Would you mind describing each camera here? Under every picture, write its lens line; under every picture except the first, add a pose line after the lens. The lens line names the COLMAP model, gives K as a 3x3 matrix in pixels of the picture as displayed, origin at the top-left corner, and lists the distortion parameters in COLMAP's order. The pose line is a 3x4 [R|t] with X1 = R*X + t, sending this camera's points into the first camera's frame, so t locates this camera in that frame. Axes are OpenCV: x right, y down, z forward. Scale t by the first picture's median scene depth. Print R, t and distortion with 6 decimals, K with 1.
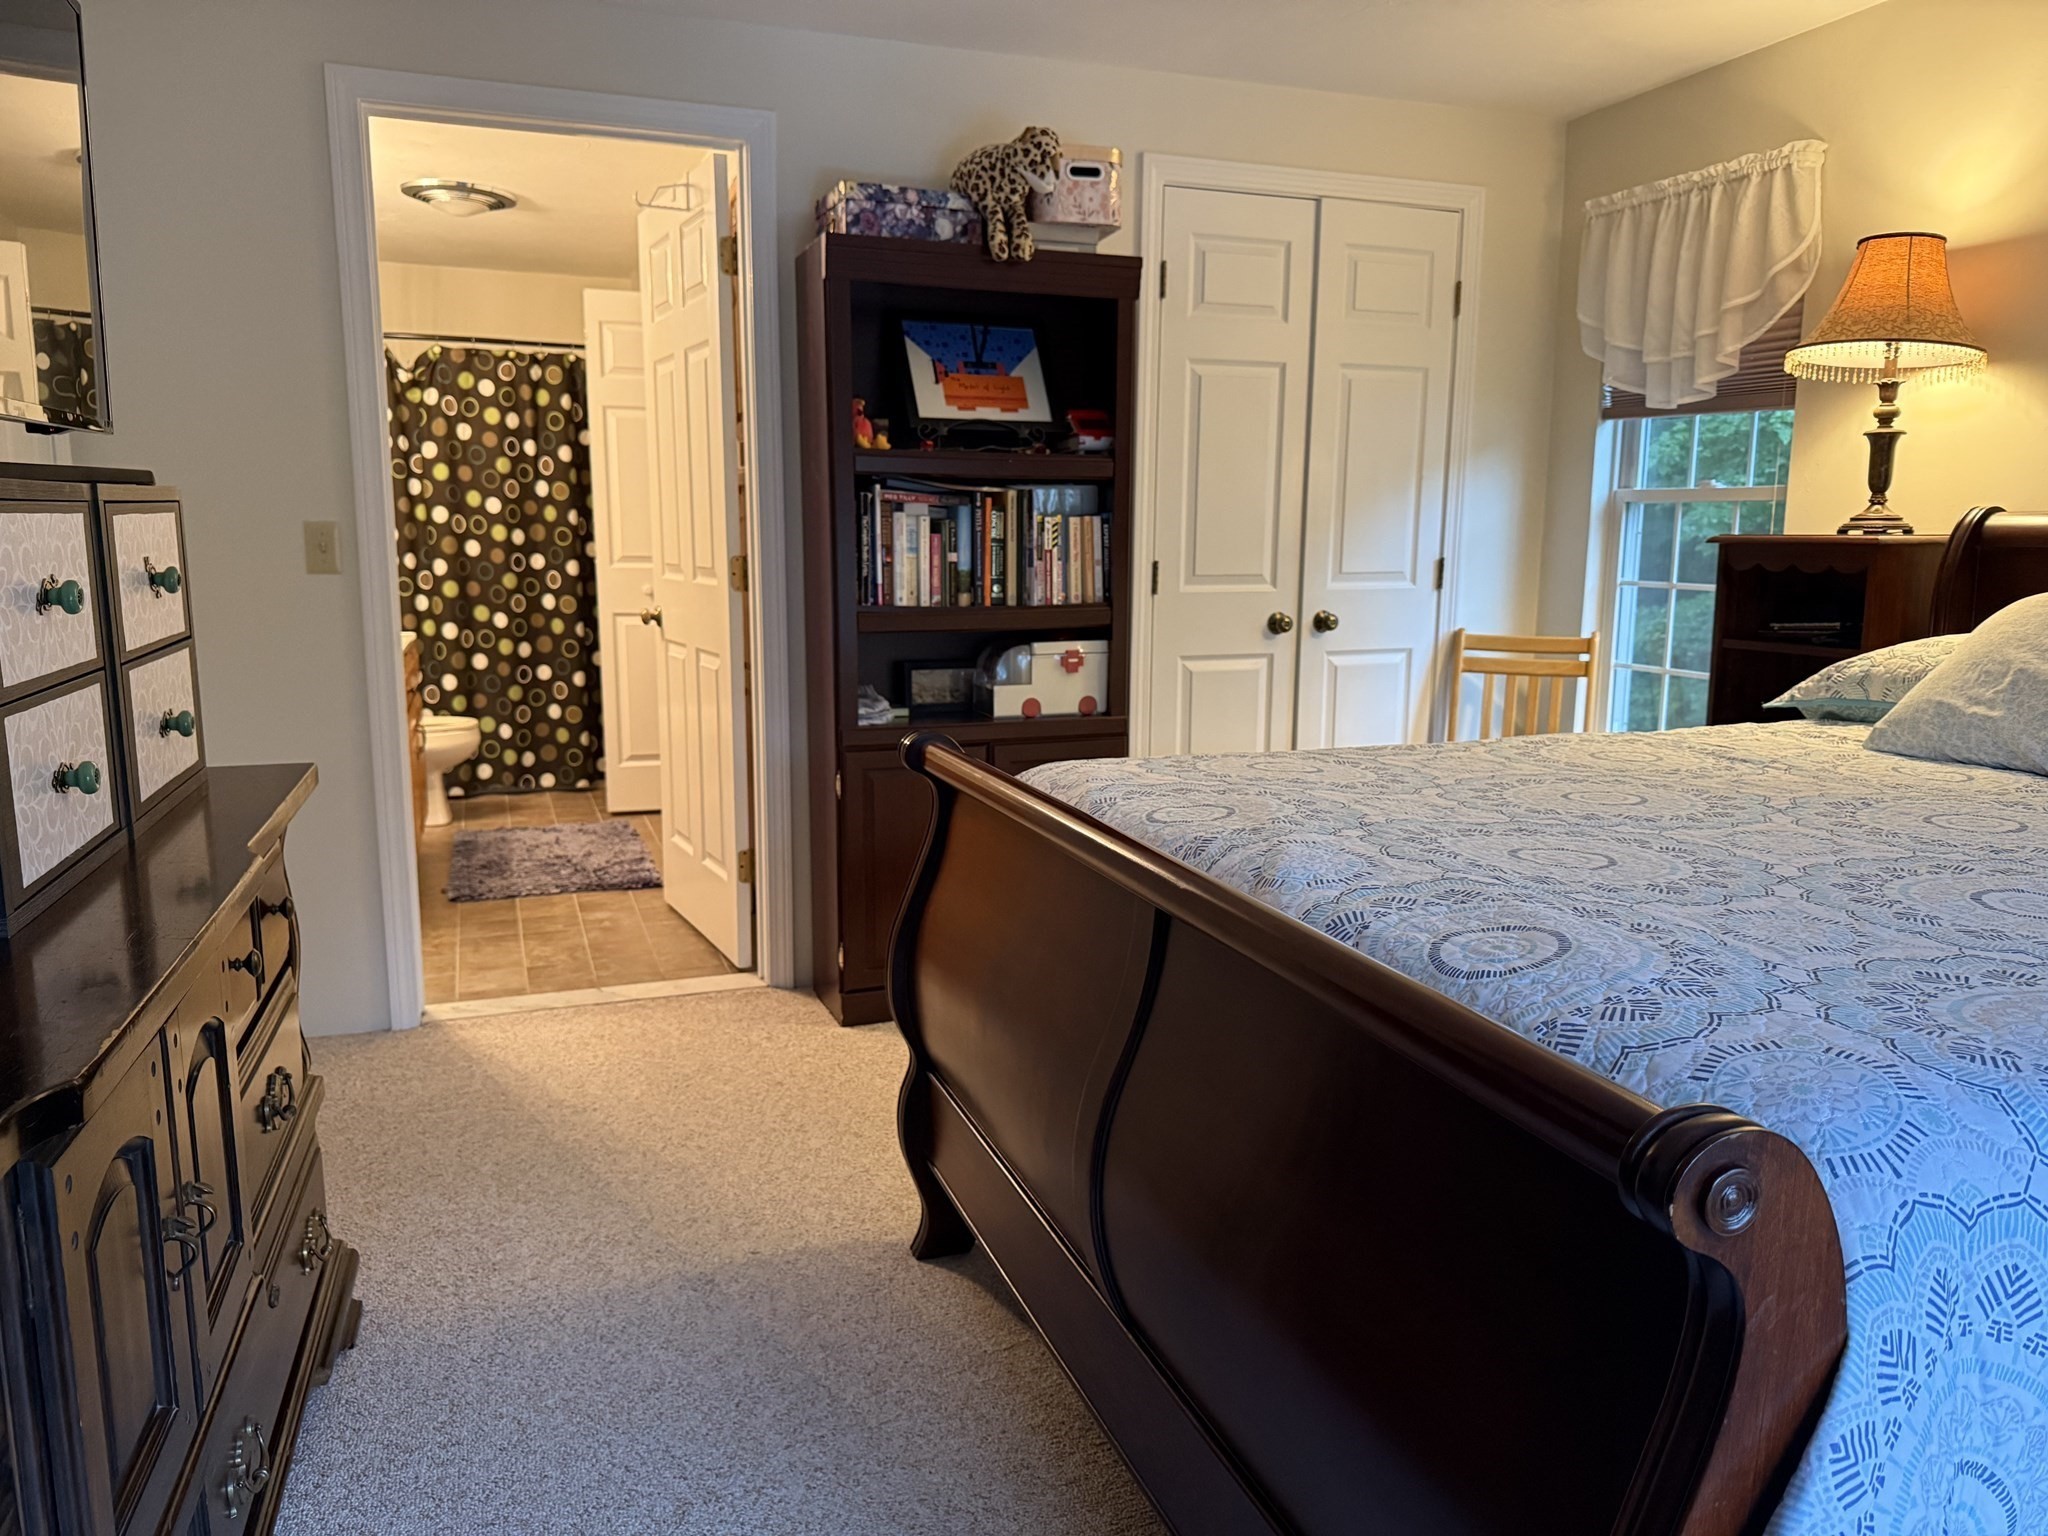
lens RADIAL K [[1448.6, 0, 1020.0], [0, 1448.6, 767.4], [0, 0, 1]] dist [0.023690, -0.009955]
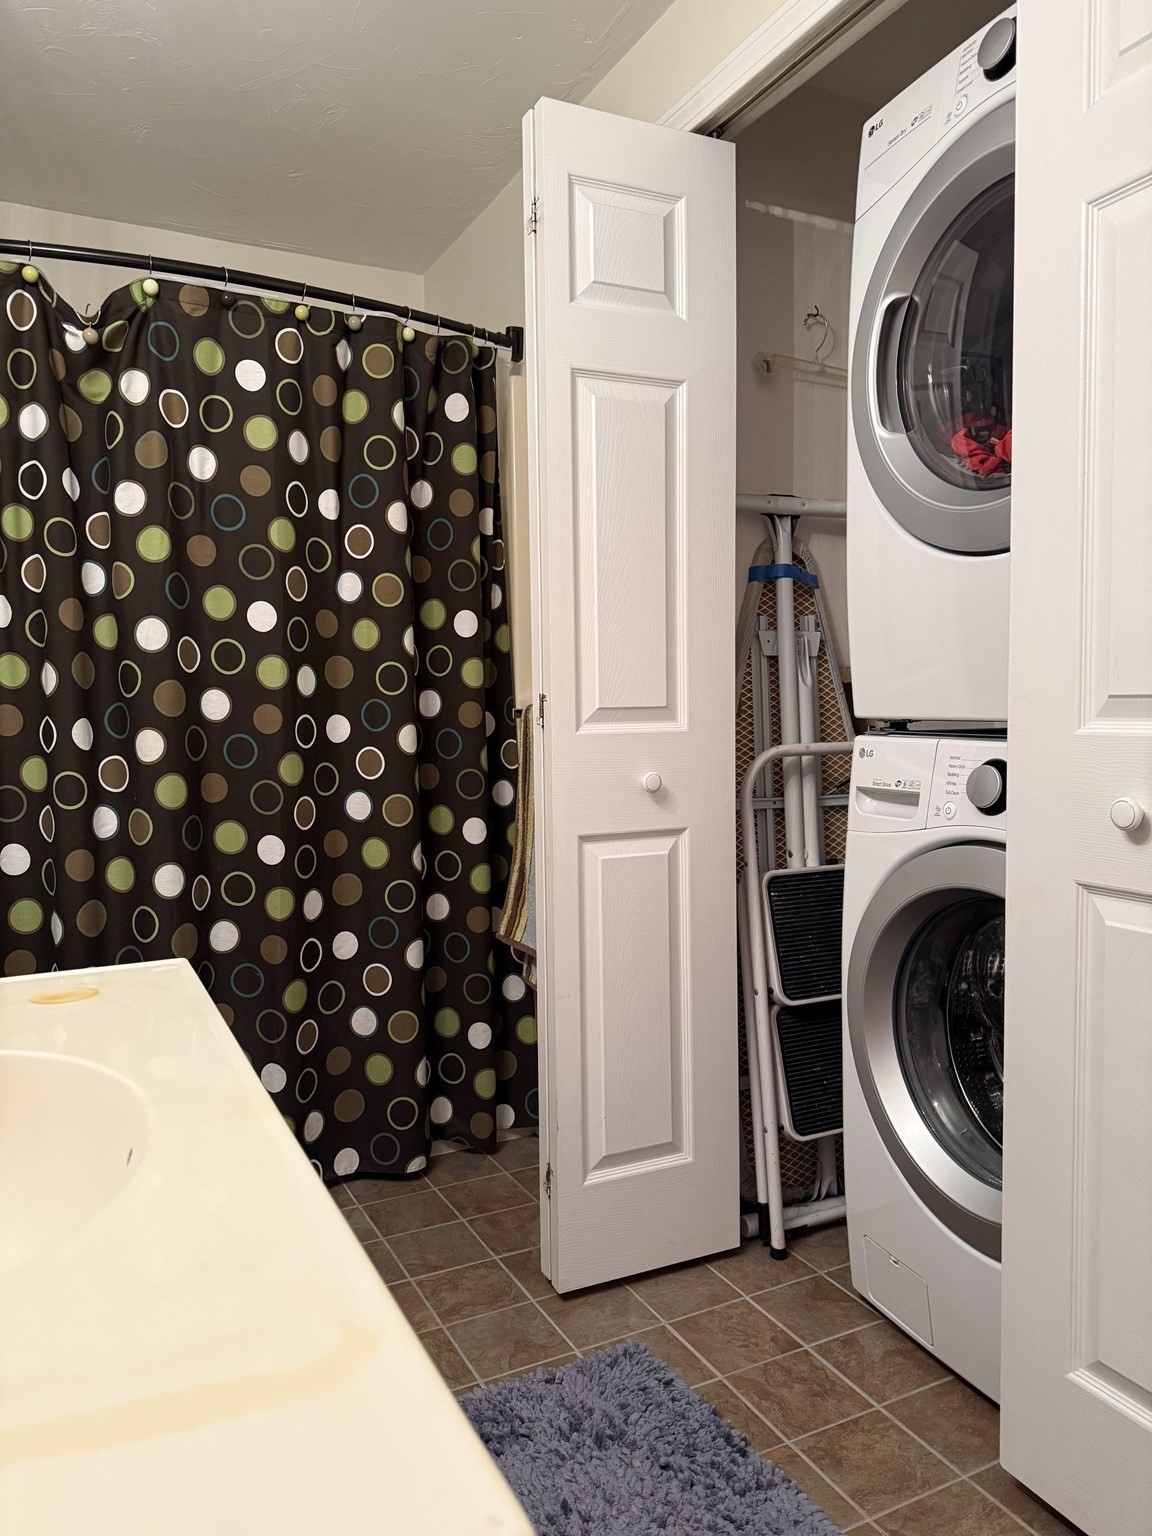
lens RADIAL K [[1086.5, 0, 581.0], [0, 1086.5, 768.4], [0, 0, 1]] dist [0.023690, -0.009955]
pose [[0.992254, -0.031958, 0.120042, -0.302741], [0.044470, 0.993683, -0.103037, -0.088066], [-0.115991, 0.107577, 0.987407, 0.637241]]
